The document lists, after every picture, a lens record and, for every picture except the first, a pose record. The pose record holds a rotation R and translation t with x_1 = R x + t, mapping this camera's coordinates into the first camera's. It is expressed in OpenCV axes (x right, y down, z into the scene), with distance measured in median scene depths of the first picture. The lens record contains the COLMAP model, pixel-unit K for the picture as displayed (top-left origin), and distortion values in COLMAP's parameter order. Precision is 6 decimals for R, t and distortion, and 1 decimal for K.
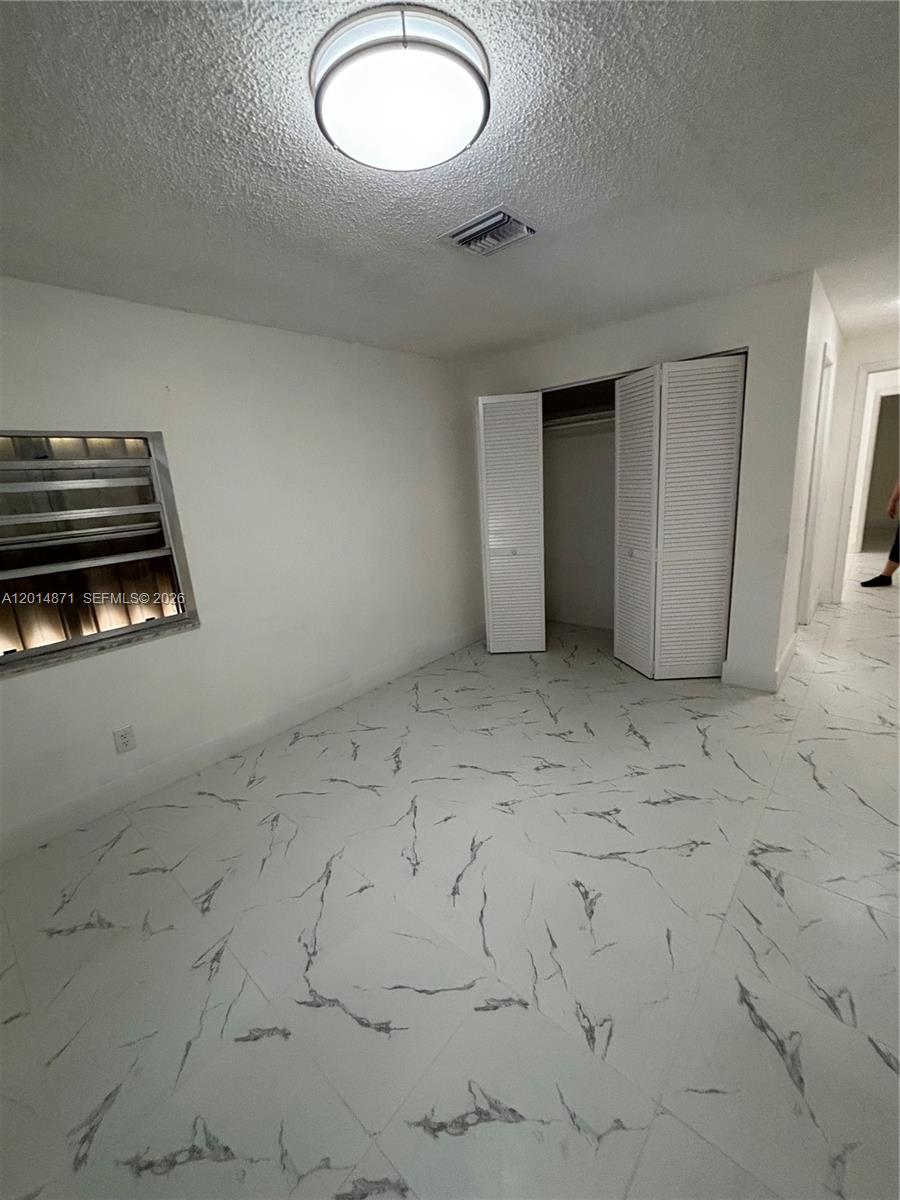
lens RADIAL K [[483.0, 0, 451.3], [0, 483.0, 599.3], [0, 0, 1]] dist [0.000754, 0.000518]
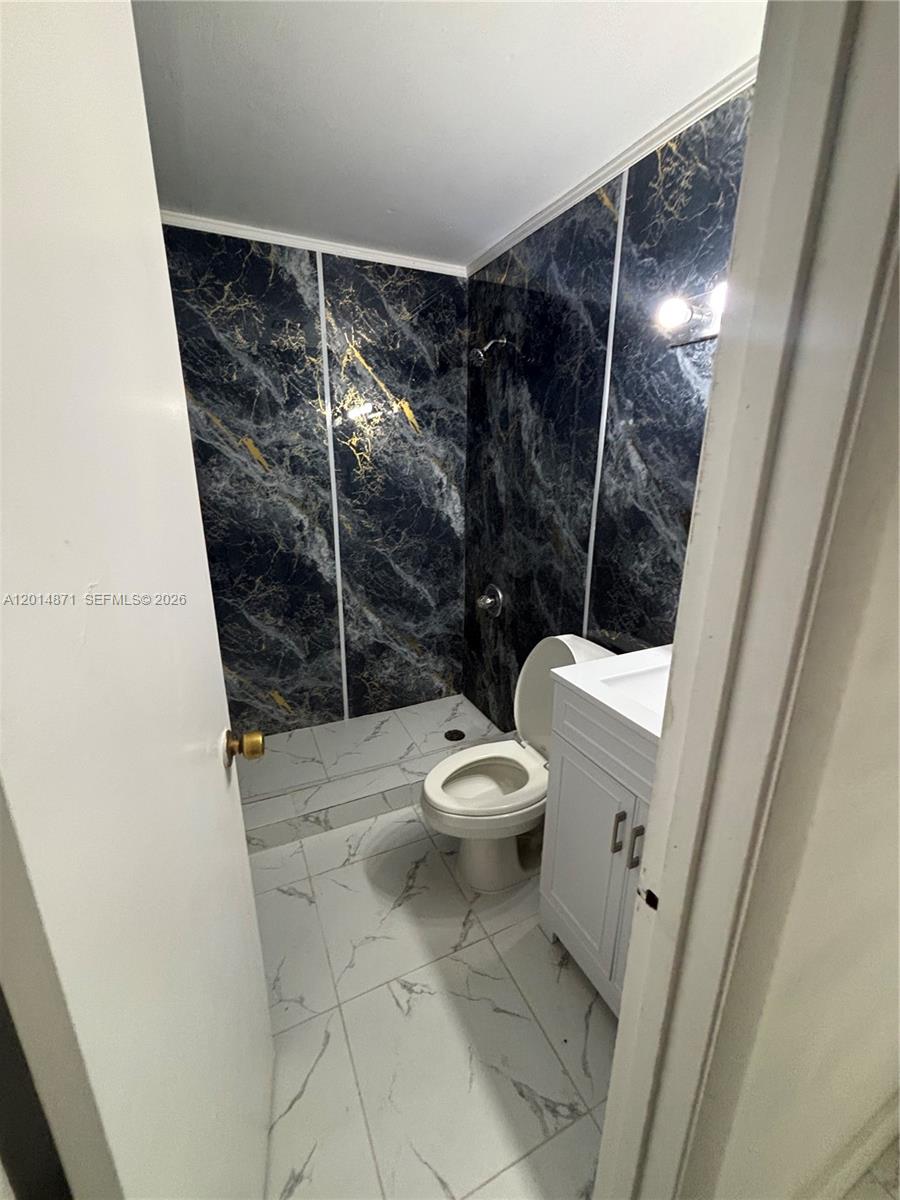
lens RADIAL K [[483.0, 0, 451.3], [0, 483.0, 599.3], [0, 0, 1]] dist [0.000754, 0.000518]
pose [[-0.391006, 0.324322, -0.861353, 0.889598], [-0.198941, 0.883954, 0.423140, -0.347548], [0.898630, 0.336809, -0.281111, 1.081928]]
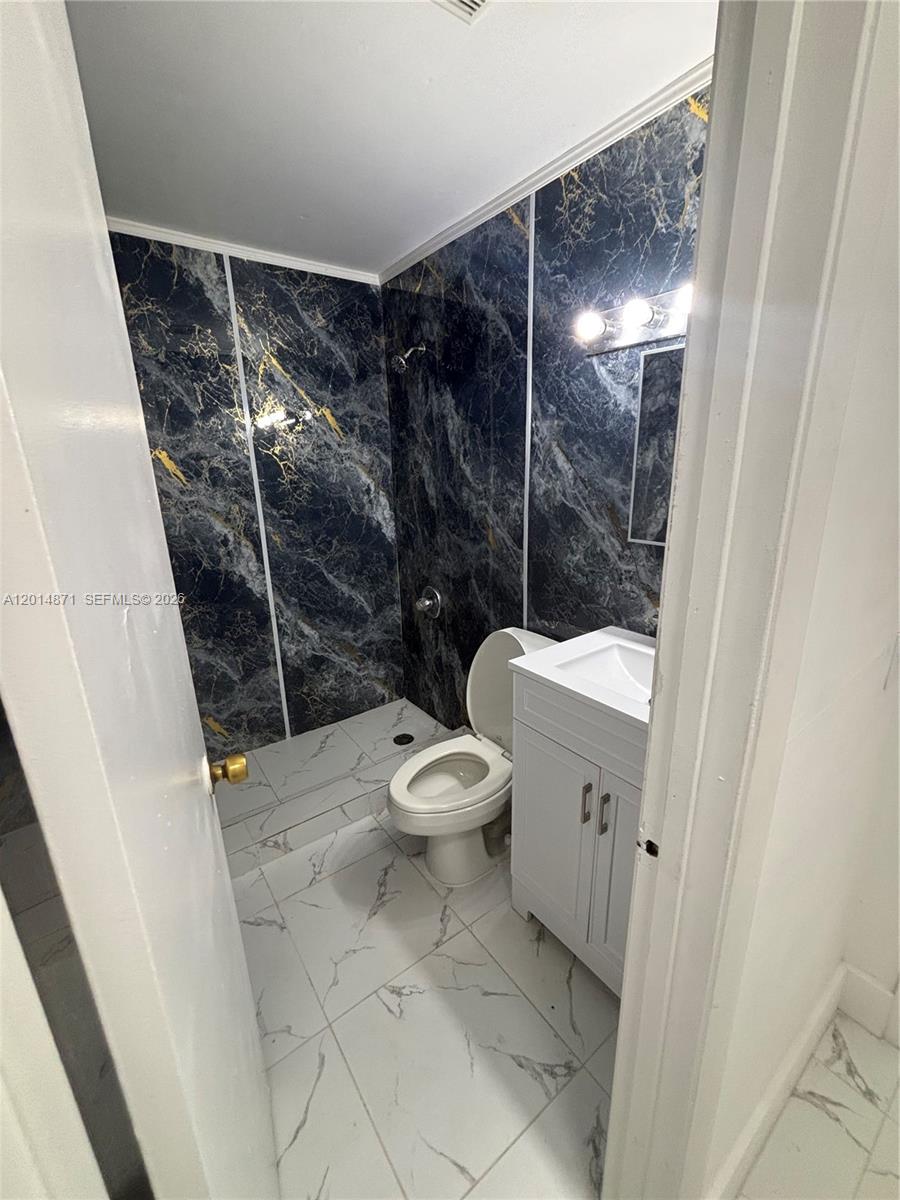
lens RADIAL K [[484.2, 0, 450.0], [0, 484.2, 600.0], [0, 0, 1]] dist [0.000440, 0.000205]
pose [[-0.211313, 0.343513, -0.915066, 0.945132], [-0.193176, 0.903062, 0.383617, -0.338048], [0.958139, 0.257832, -0.124470, 1.007418]]
